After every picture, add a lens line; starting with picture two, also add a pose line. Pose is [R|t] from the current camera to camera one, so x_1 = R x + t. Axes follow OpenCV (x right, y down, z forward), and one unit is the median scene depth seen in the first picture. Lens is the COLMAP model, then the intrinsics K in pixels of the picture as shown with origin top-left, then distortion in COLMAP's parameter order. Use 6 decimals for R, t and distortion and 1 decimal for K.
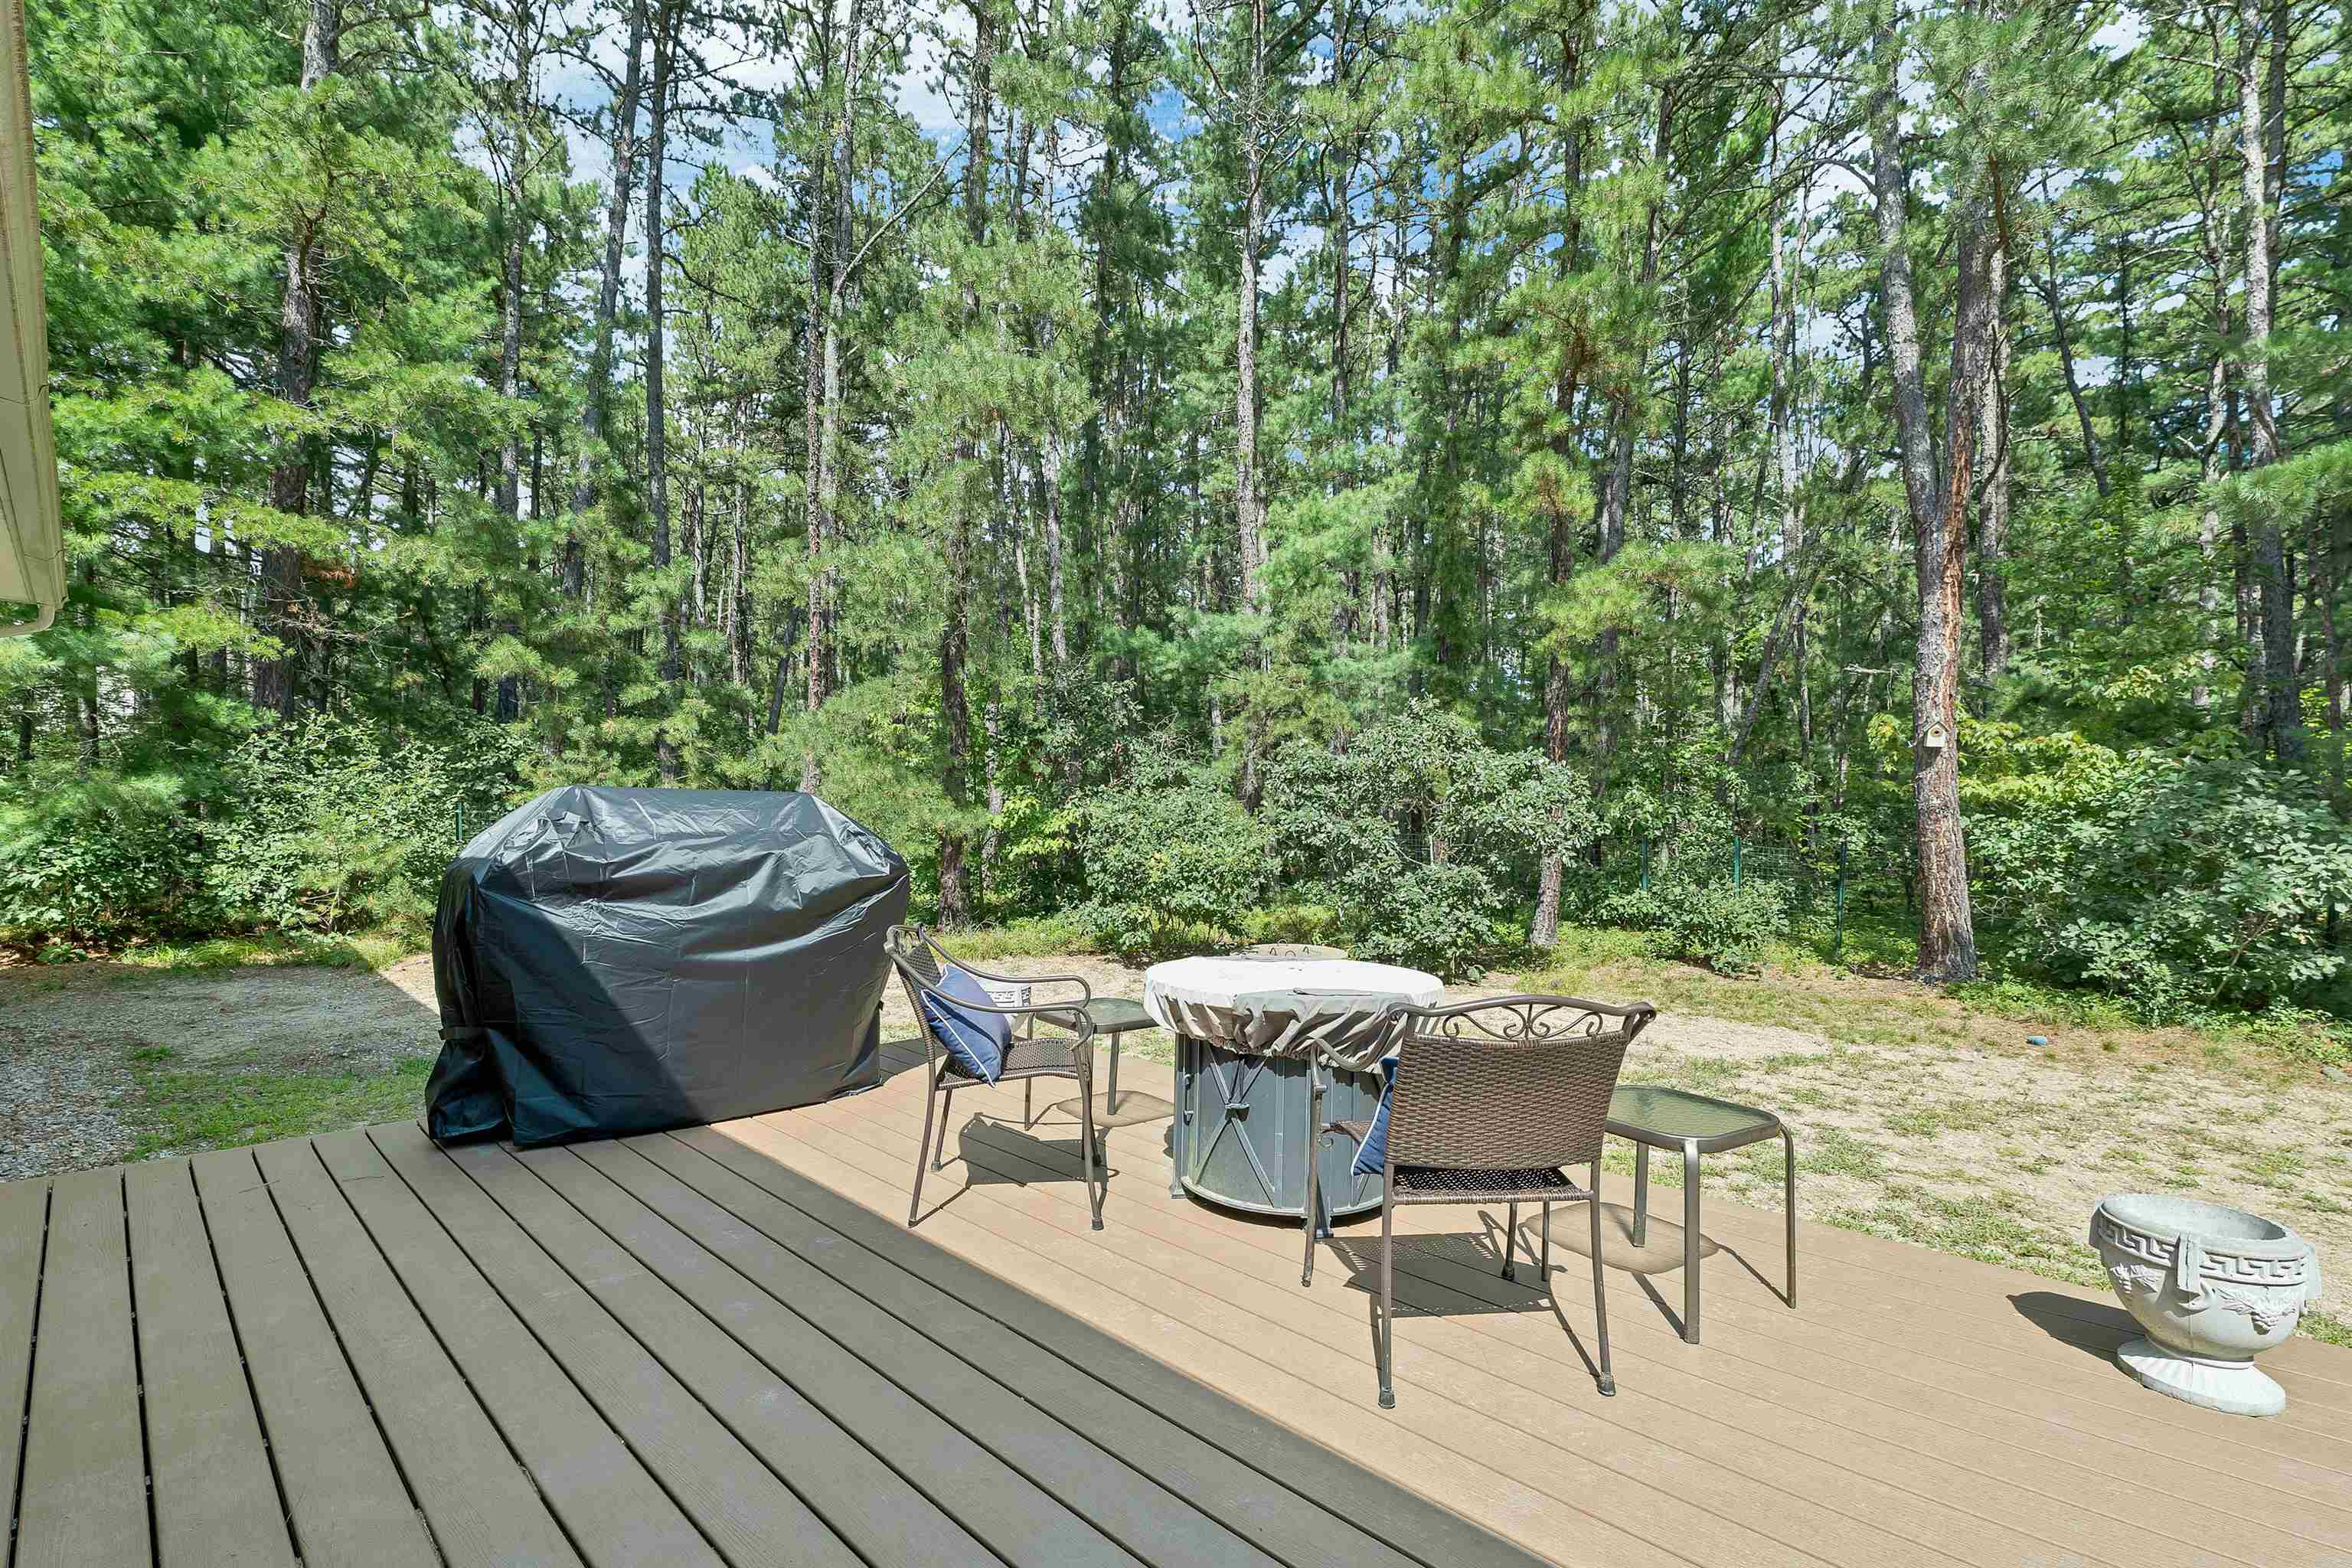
lens RADIAL K [[1017.3, 0, 1173.0], [0, 1017.3, 786.8], [0, 0, 1]] dist [-0.000301, 0.000020]
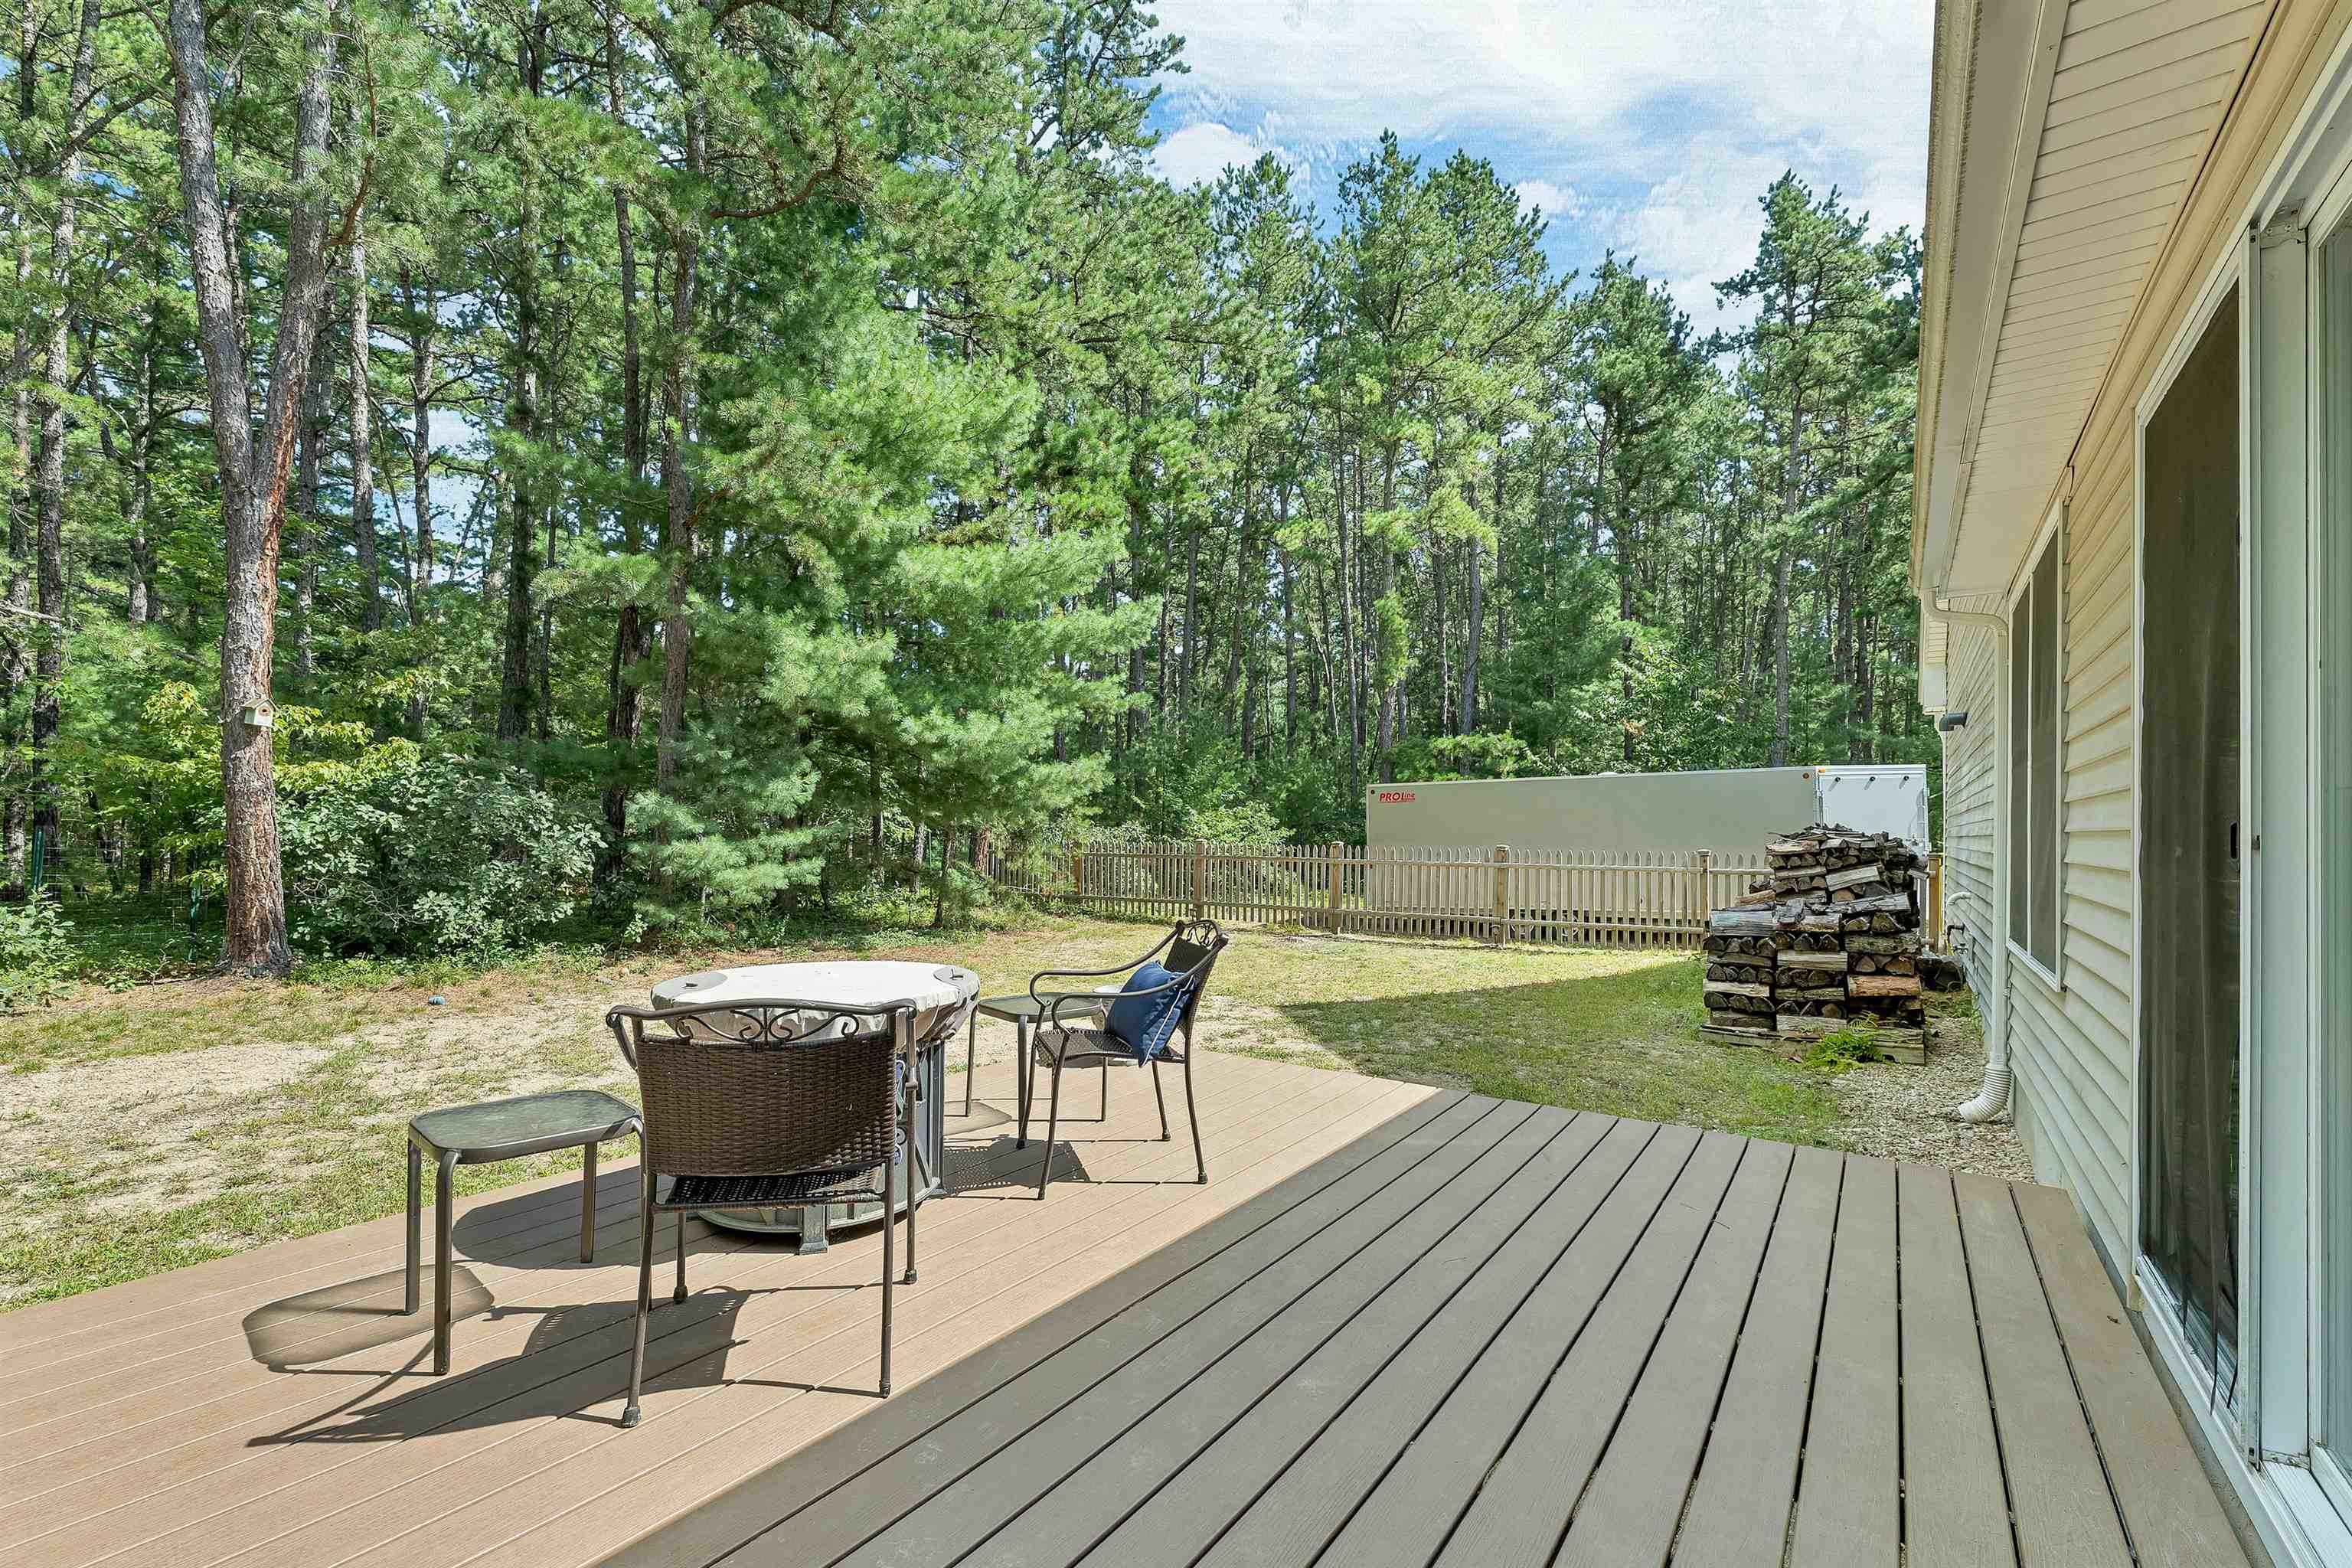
lens RADIAL K [[1017.3, 0, 1161.4], [0, 1017.3, 825.6], [0, 0, 1]] dist [-0.000301, 0.000020]
pose [[-0.136056, -0.011576, 0.990633, -0.317004], [-0.052149, 0.998629, 0.004507, 0.005455], [-0.989328, -0.051048, -0.136473, 0.296588]]
